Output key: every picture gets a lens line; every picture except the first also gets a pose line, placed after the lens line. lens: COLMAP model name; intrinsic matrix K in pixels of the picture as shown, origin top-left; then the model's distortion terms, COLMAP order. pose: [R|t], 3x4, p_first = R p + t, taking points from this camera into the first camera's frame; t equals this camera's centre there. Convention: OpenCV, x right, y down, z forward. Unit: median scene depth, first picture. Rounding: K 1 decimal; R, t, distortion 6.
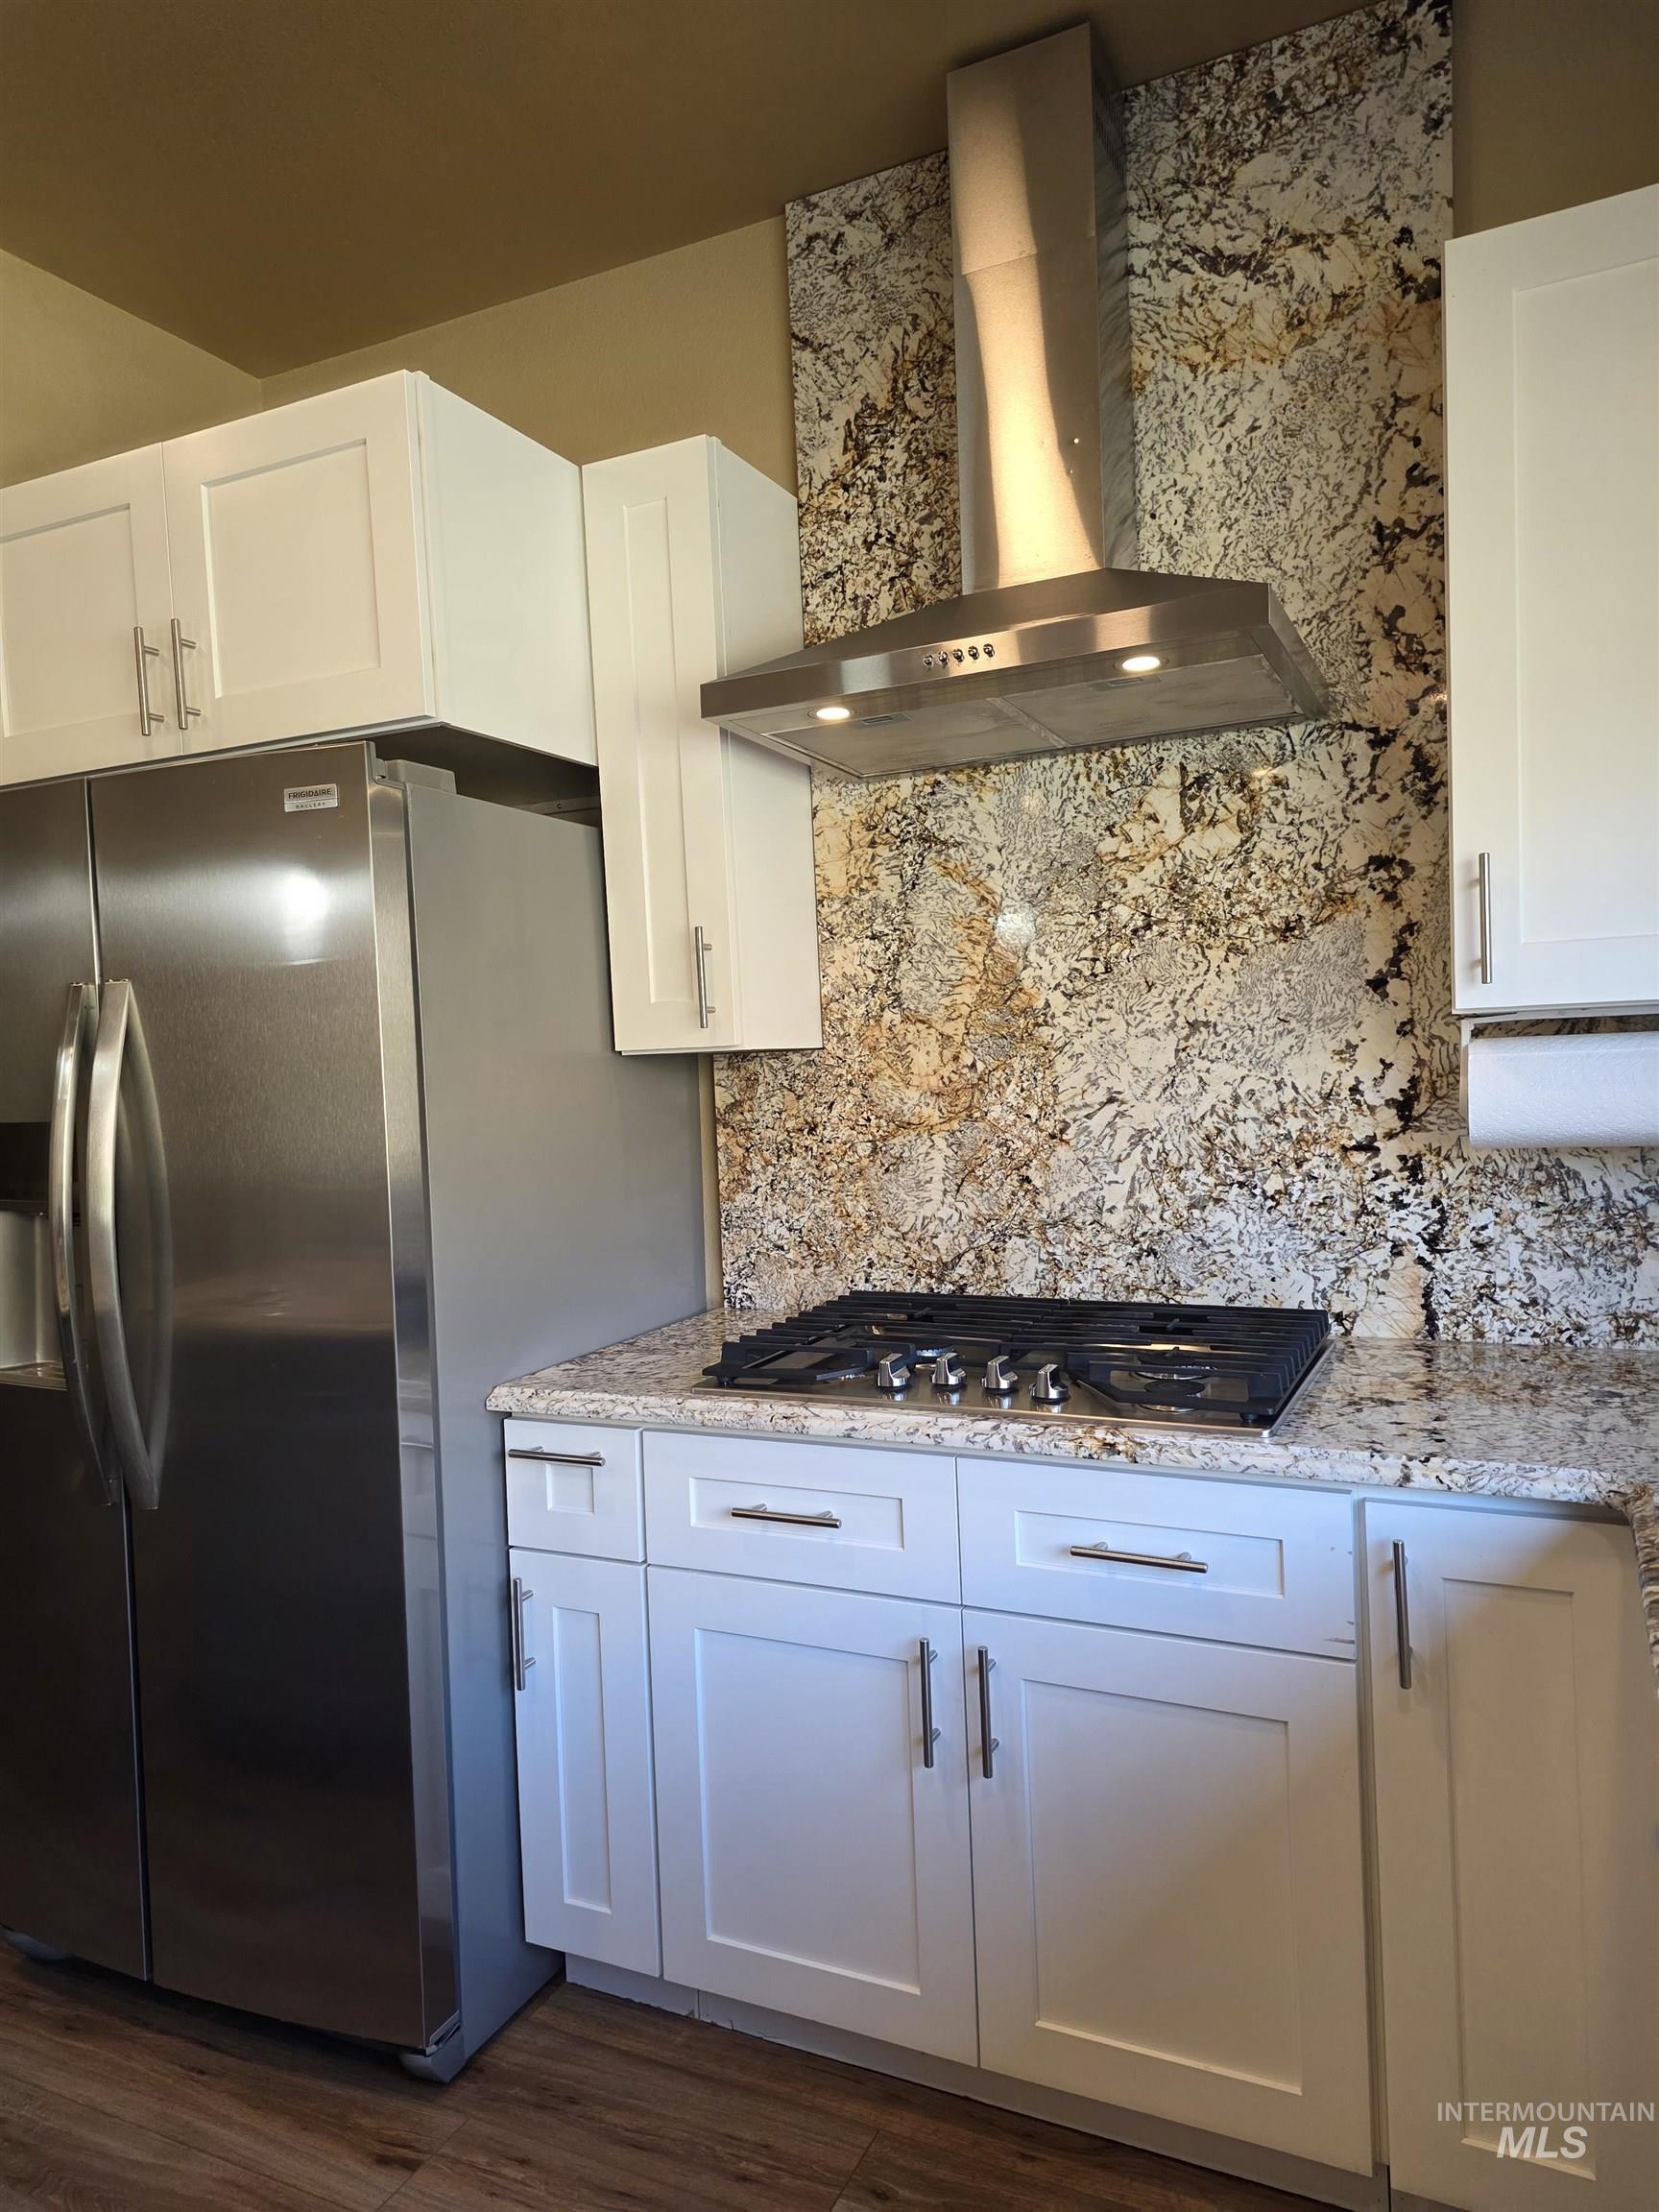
lens RADIAL K [[1449.4, 0, 828.5], [0, 1449.4, 1105.5], [0, 0, 1]] dist [0.062508, -0.000025]
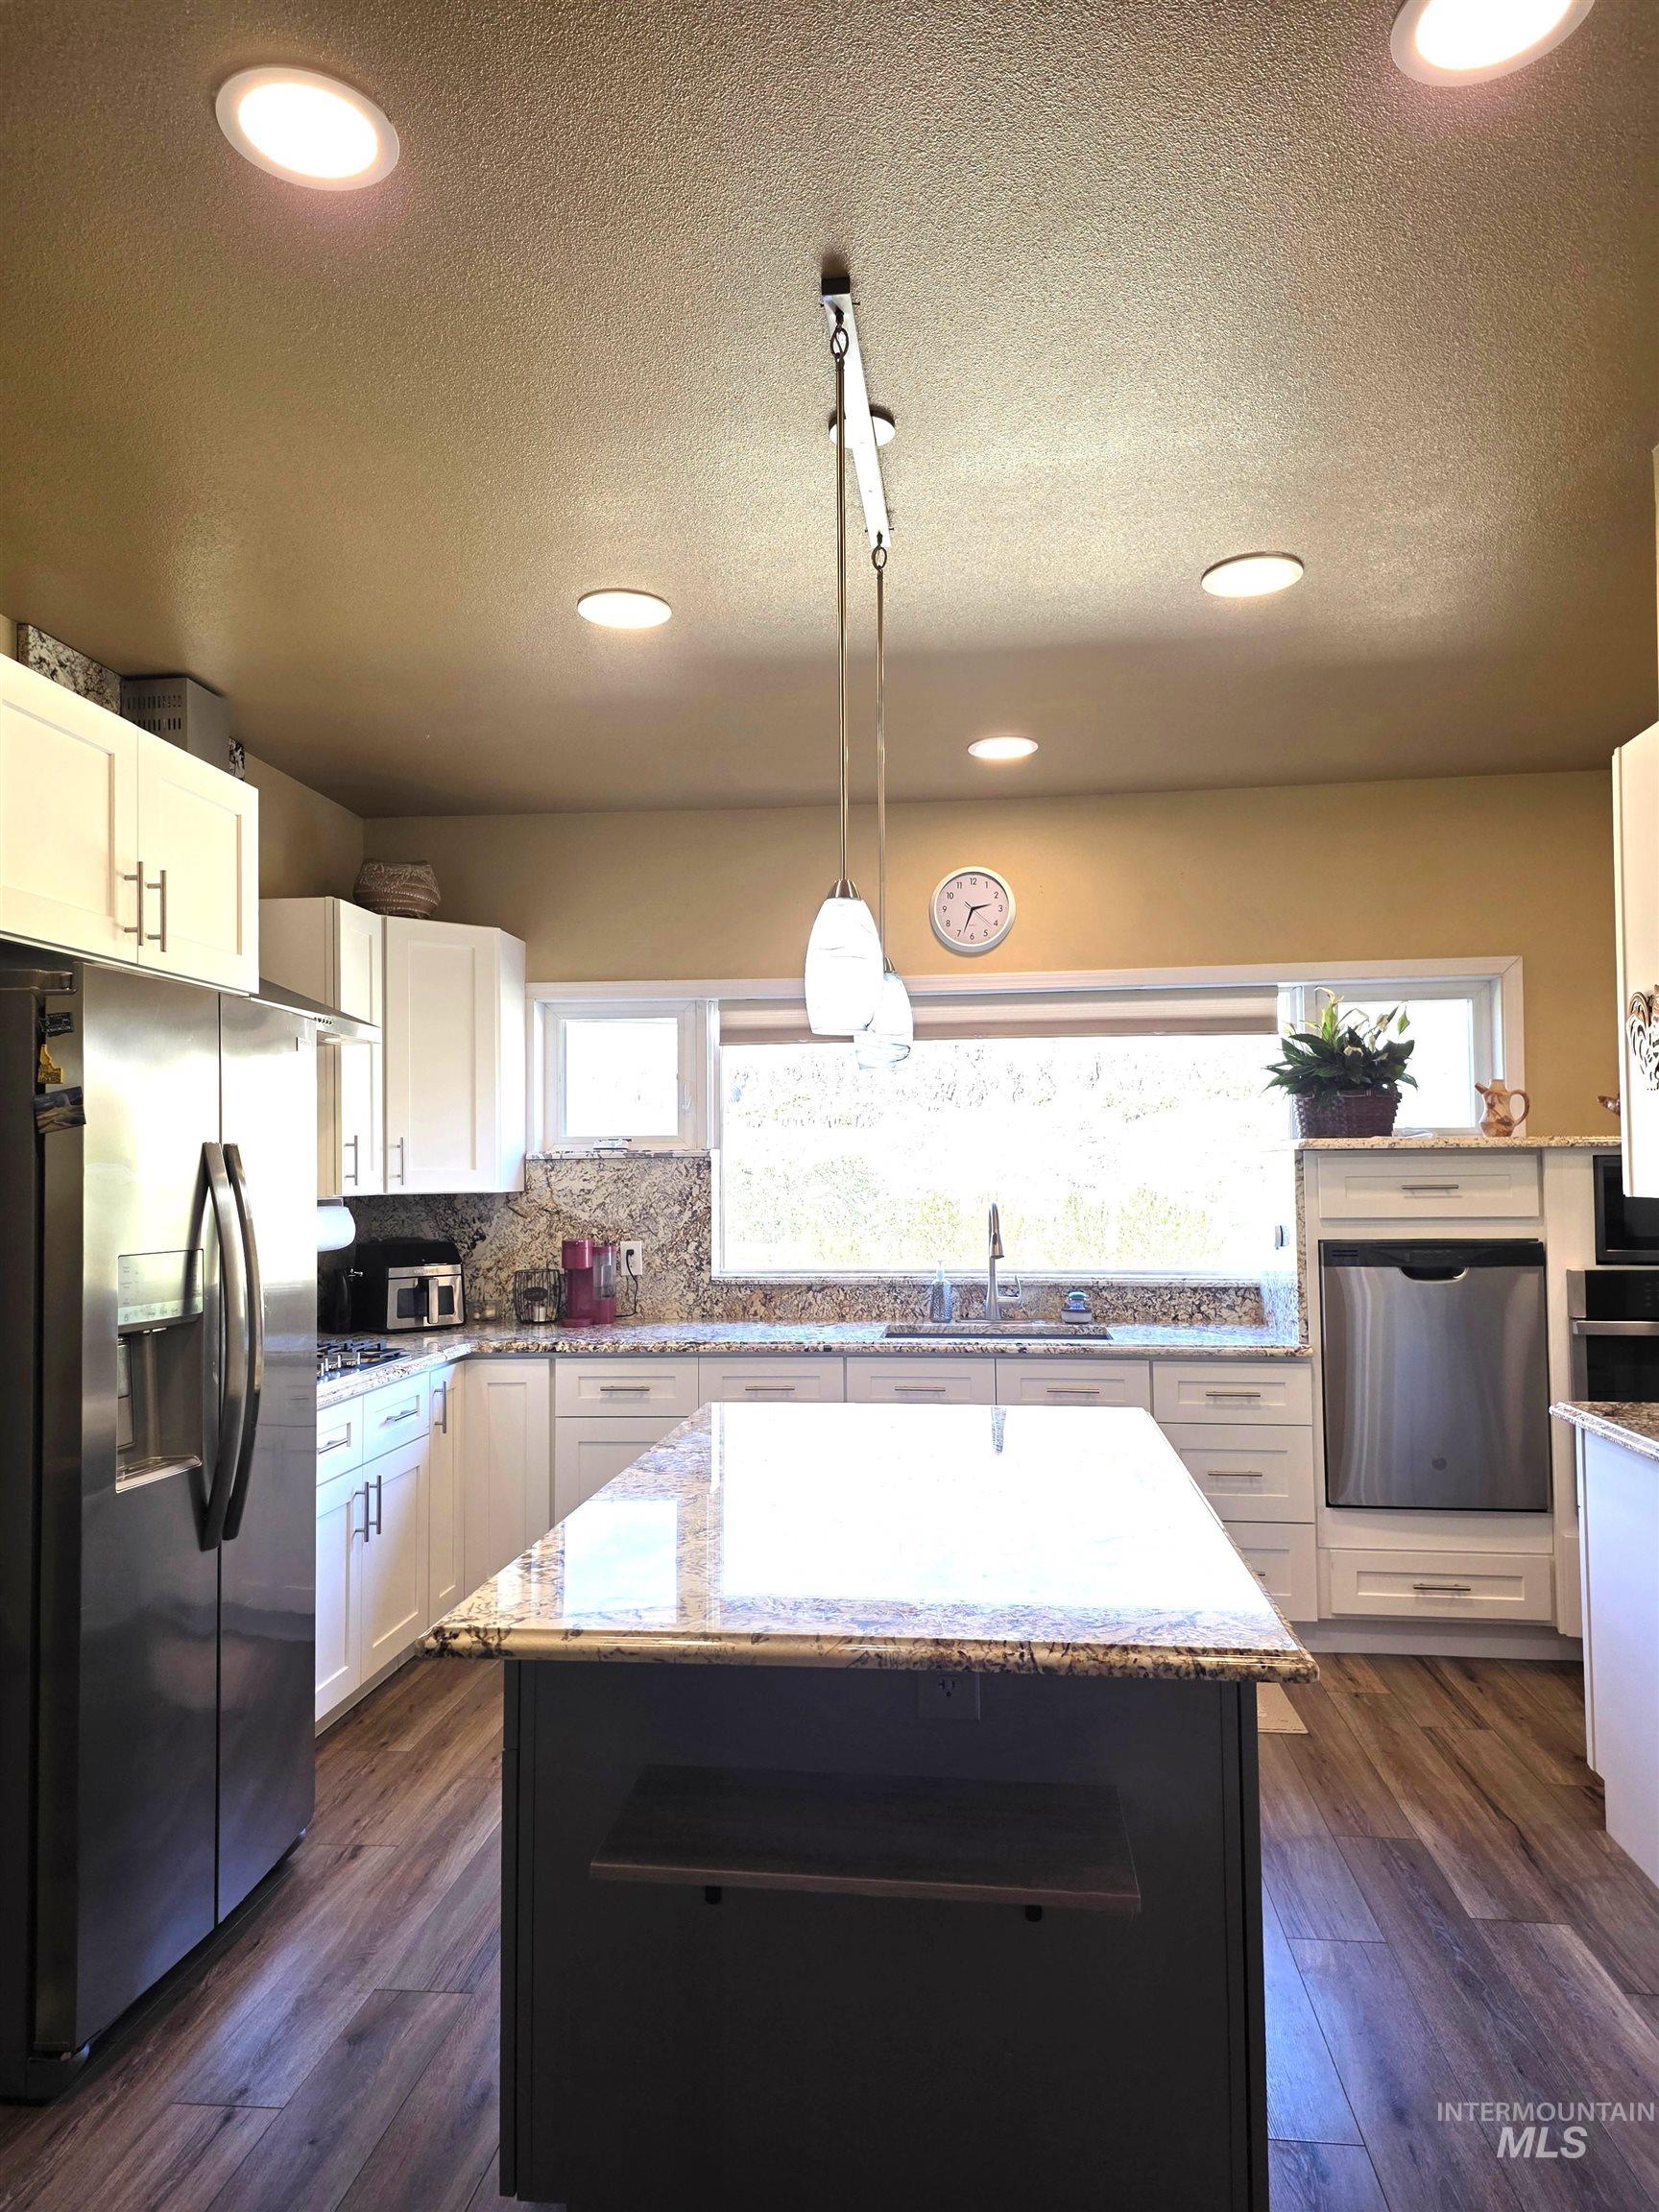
lens RADIAL K [[1449.4, 0, 827.6], [0, 1449.4, 1112.5], [0, 0, 1]] dist [0.062508, -0.000025]
pose [[-0.342856, 0.088984, 0.935164, -2.077016], [0.057155, 0.995635, -0.073784, 0.040622], [-0.937648, 0.028152, -0.346445, 1.058889]]
